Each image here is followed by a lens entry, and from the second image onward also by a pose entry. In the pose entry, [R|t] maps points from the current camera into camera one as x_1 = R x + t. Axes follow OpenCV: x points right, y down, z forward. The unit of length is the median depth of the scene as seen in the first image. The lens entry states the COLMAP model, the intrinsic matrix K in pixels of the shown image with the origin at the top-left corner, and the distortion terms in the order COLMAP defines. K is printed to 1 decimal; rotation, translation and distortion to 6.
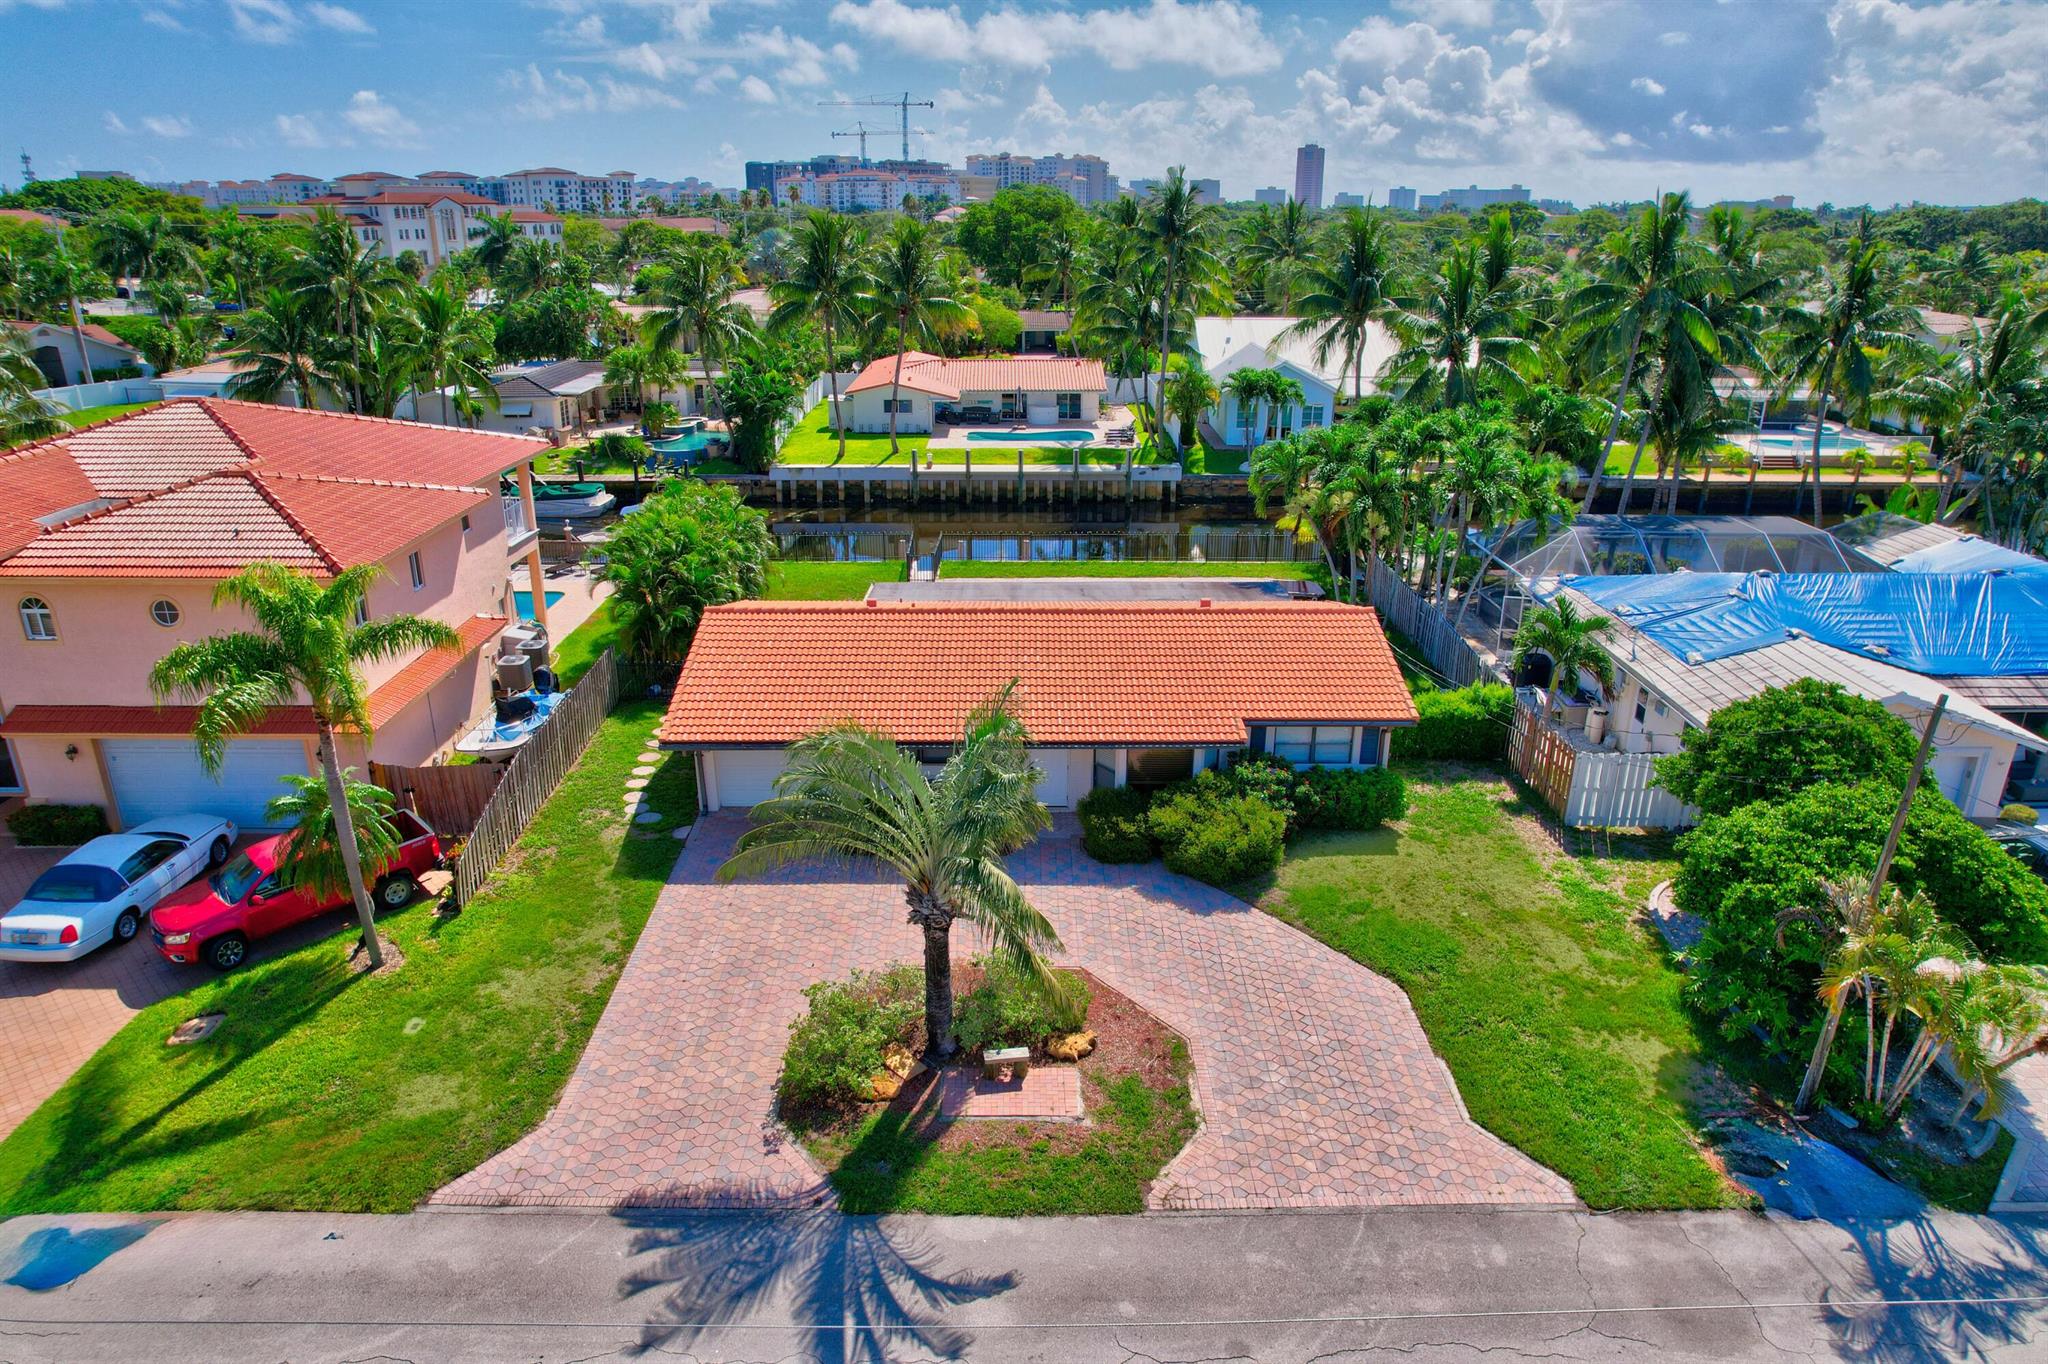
lens RADIAL K [[1301.6, 0, 1024.0], [0, 1301.6, 682.0], [0, 0, 1]] dist [-0.077564, 0.069466]
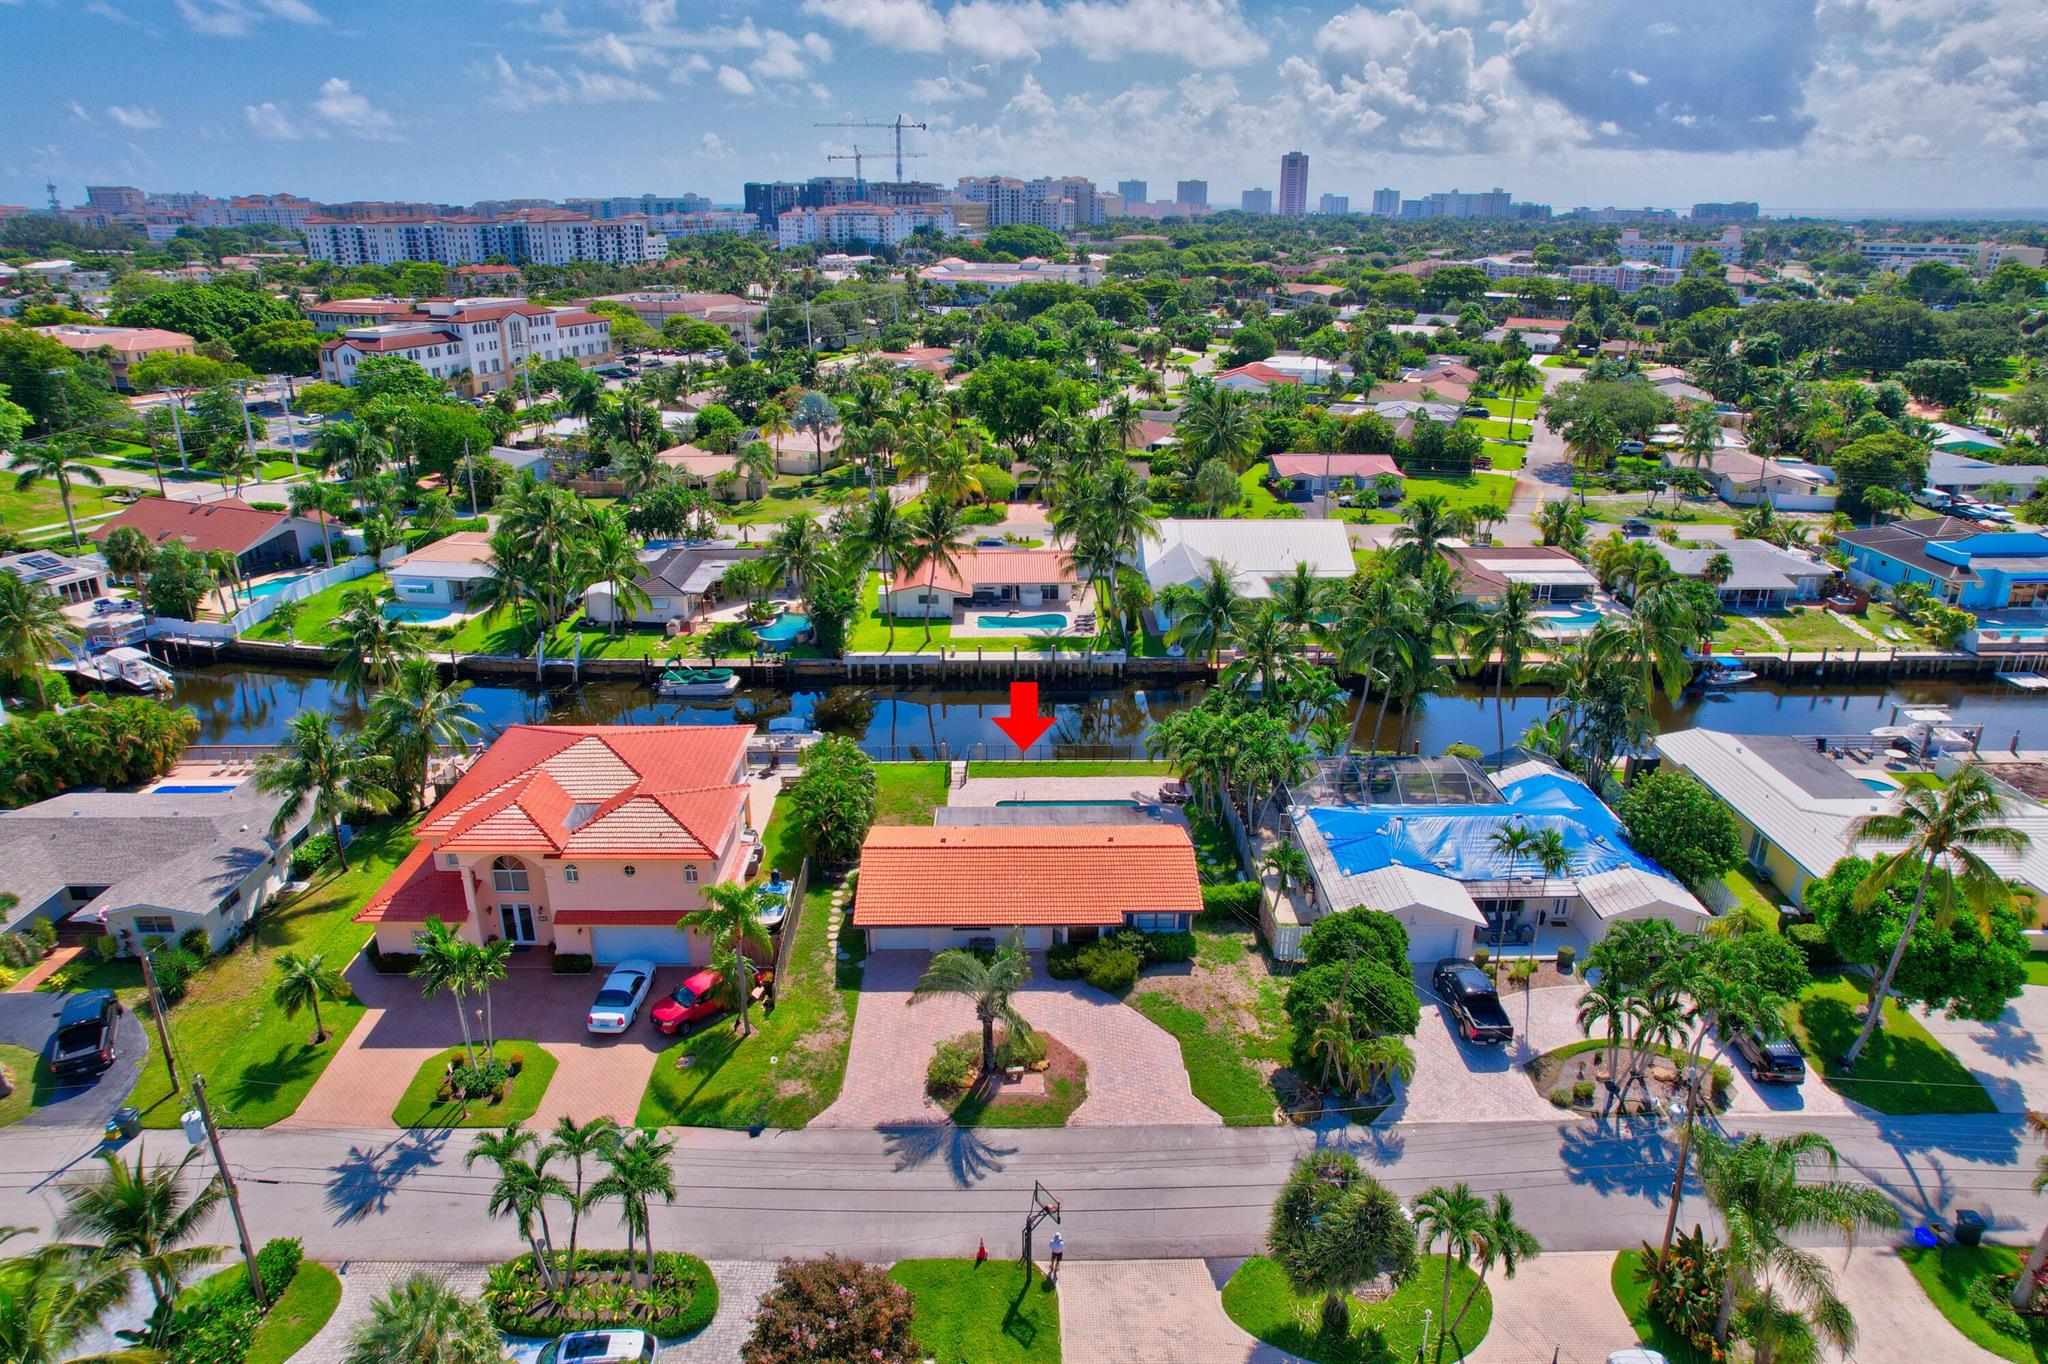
lens RADIAL K [[1303.2, 0, 1024.0], [0, 1303.2, 682.0], [0, 0, 1]] dist [-0.052934, 0.032444]
pose [[0.999971, -0.004598, 0.006150, -0.005759], [0.004532, 0.999933, 0.010633, -0.378753], [-0.006198, -0.010605, 0.999925, -1.168305]]
